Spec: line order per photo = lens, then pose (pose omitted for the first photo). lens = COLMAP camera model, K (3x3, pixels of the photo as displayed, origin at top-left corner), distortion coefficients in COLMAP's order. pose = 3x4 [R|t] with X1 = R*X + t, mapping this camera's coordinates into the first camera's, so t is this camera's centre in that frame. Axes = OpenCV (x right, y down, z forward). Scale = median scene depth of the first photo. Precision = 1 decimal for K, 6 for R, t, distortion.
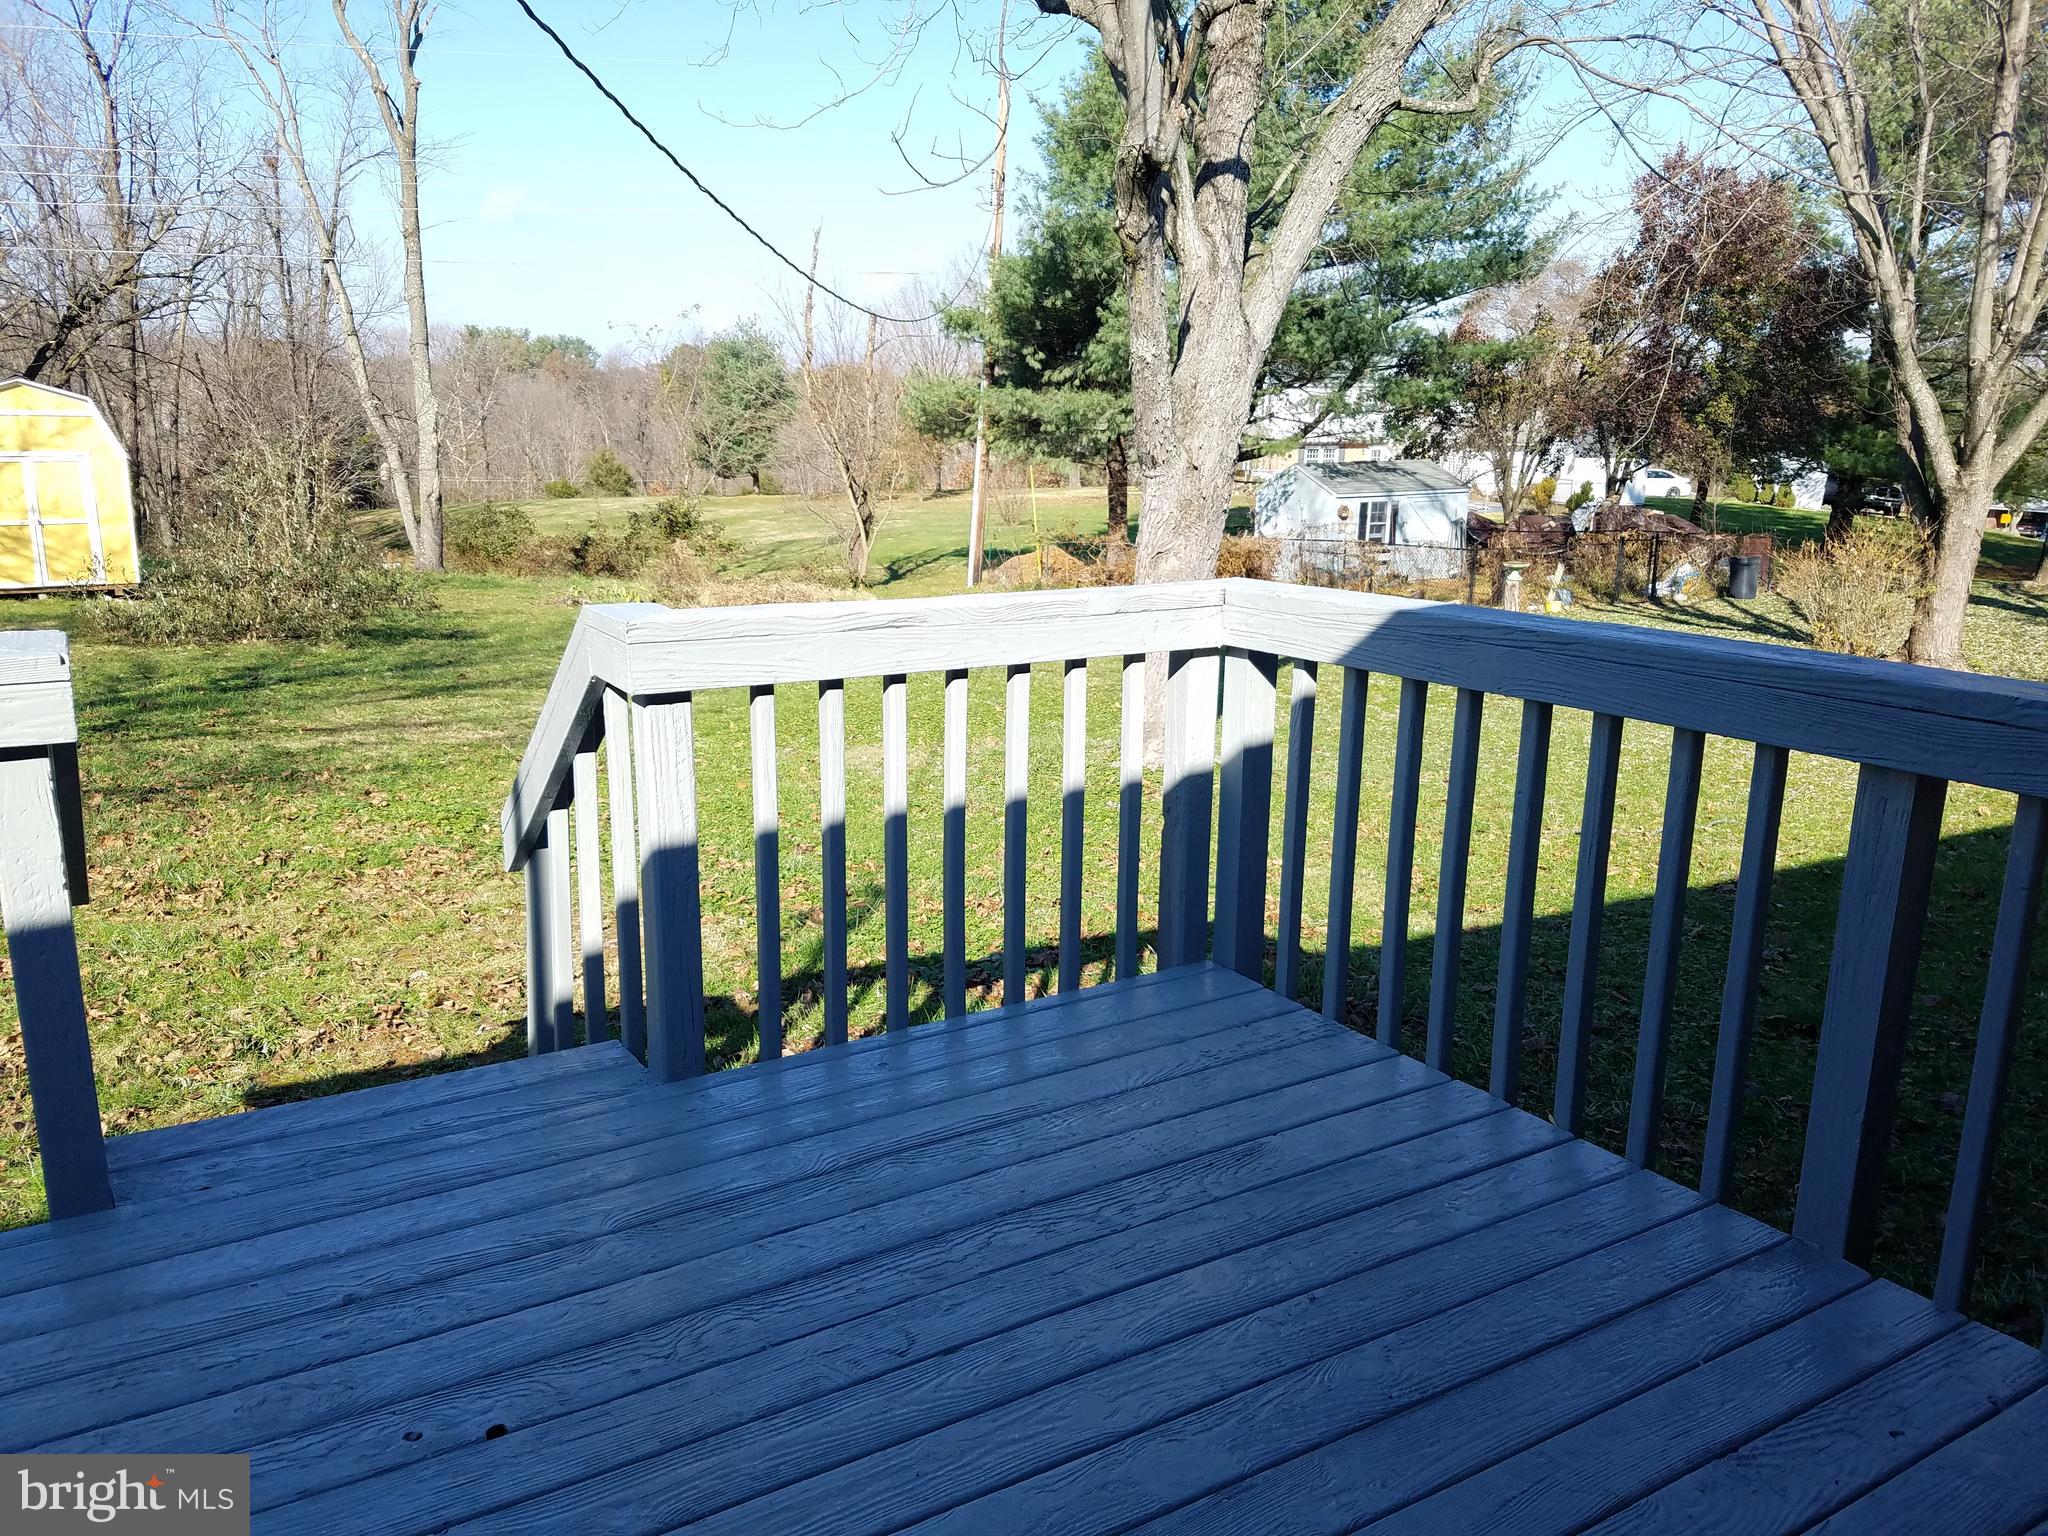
lens RADIAL K [[1606.6, 0, 1028.7], [0, 1606.6, 815.3], [0, 0, 1]] dist [0.247877, -0.408110]
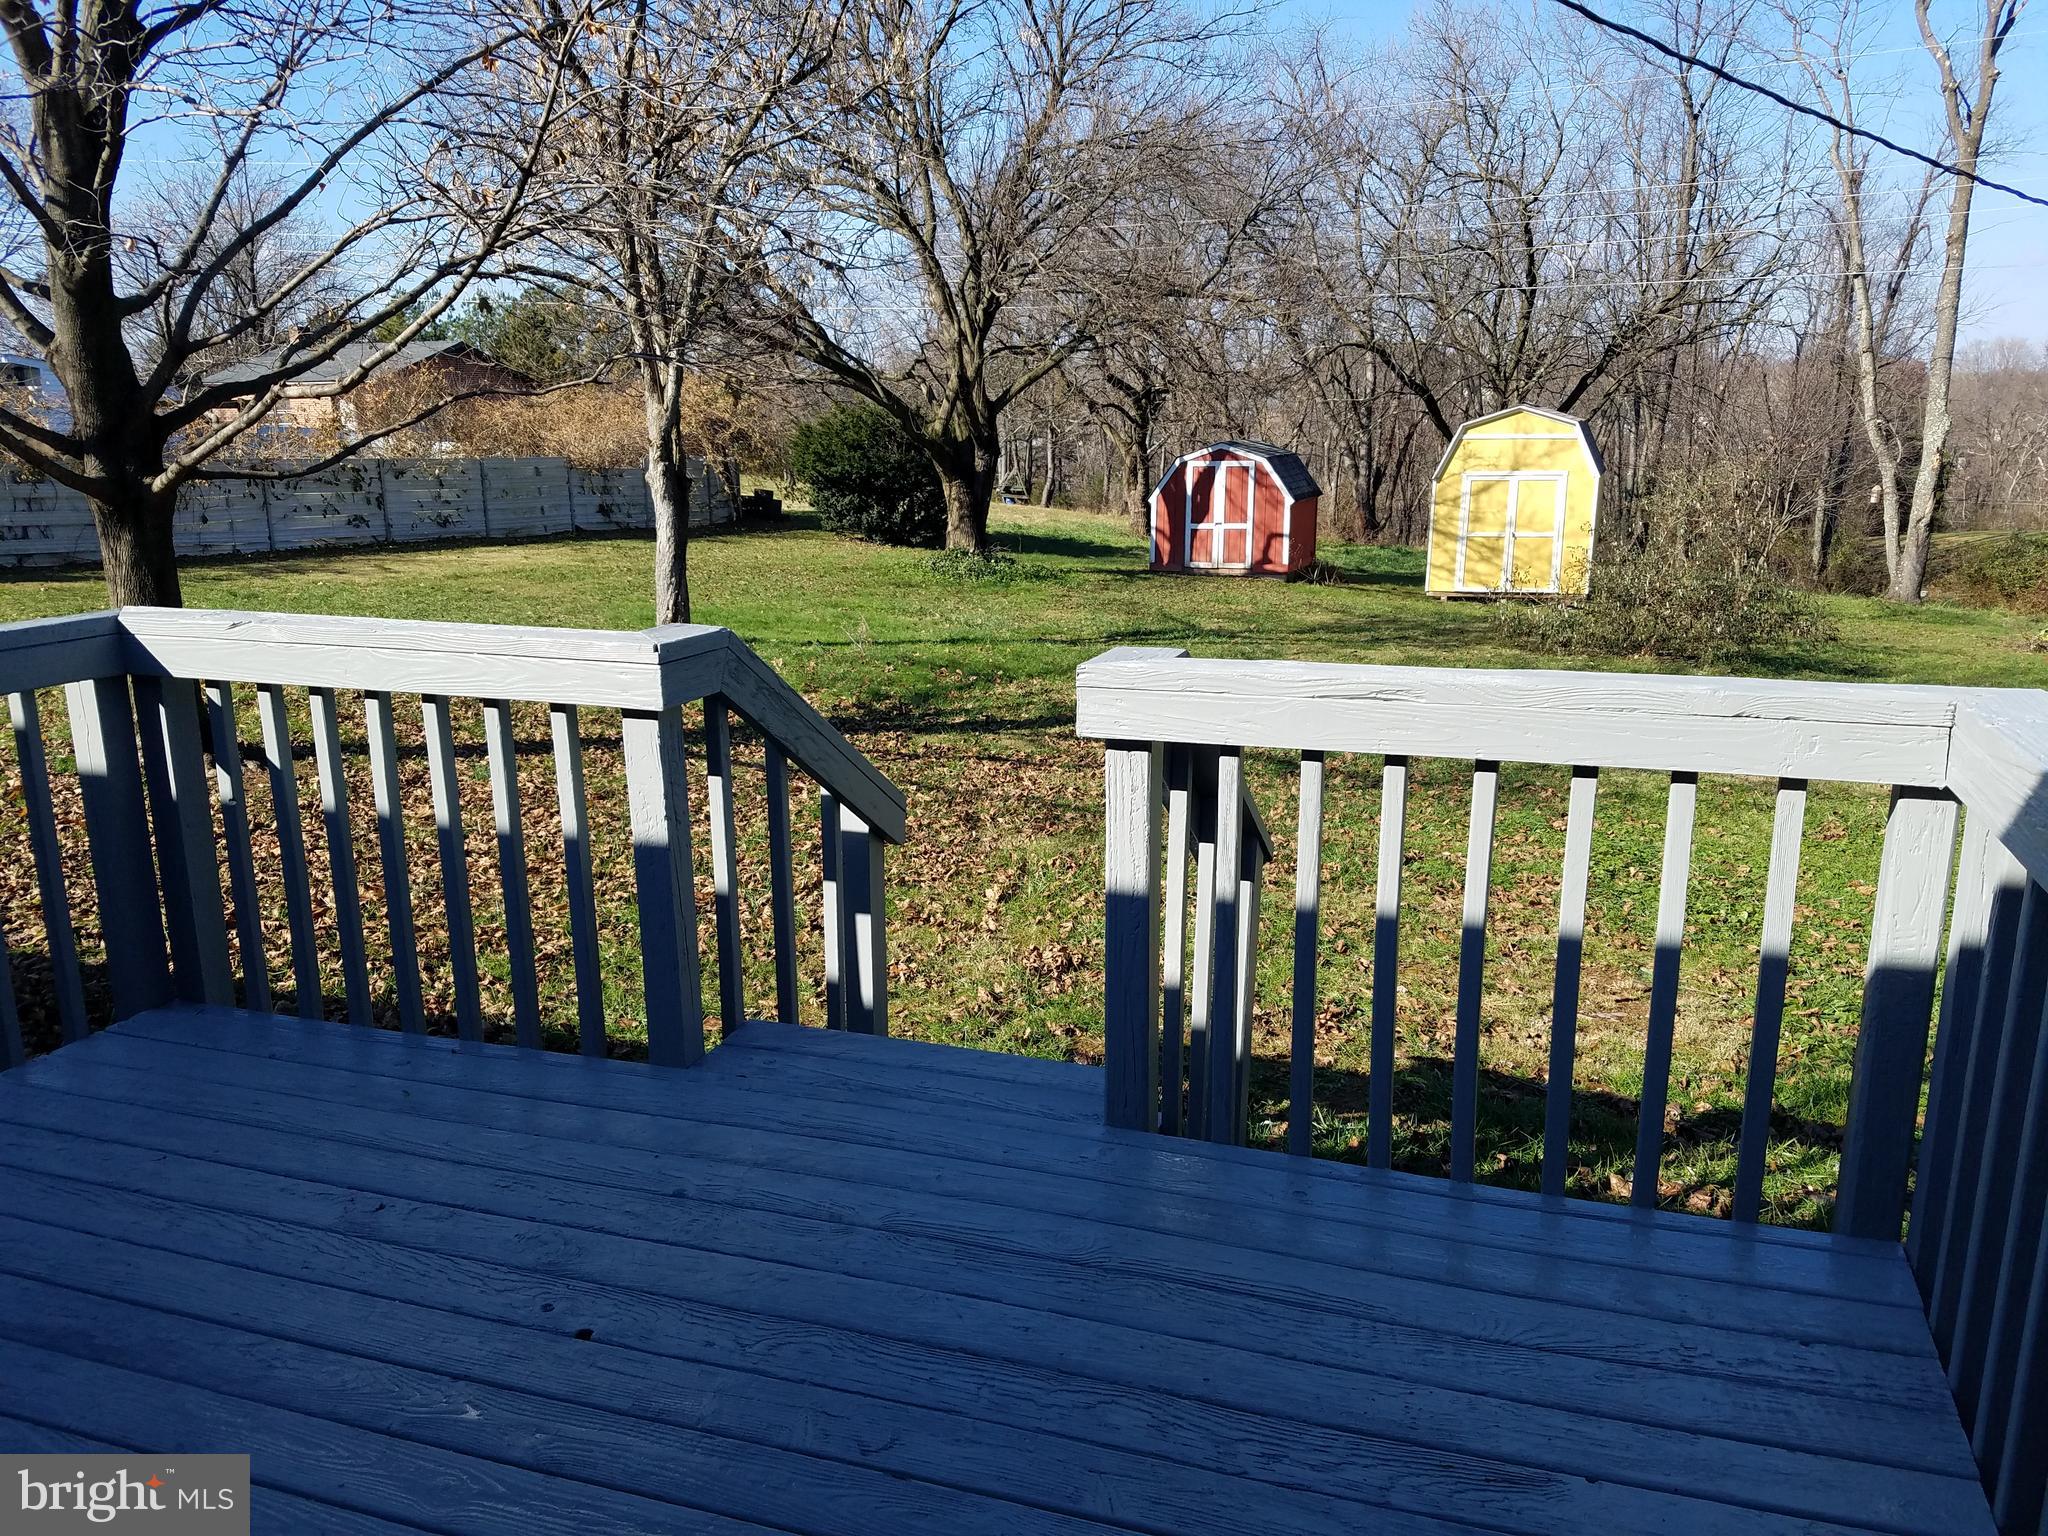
lens RADIAL K [[1606.6, 0, 1028.7], [0, 1606.6, 815.3], [0, 0, 1]] dist [0.247877, -0.408110]
pose [[0.620886, 0.176773, -0.763709, 0.083848], [-0.184132, 0.979872, 0.077110, -0.015996], [0.761968, 0.092746, 0.640938, 0.055491]]
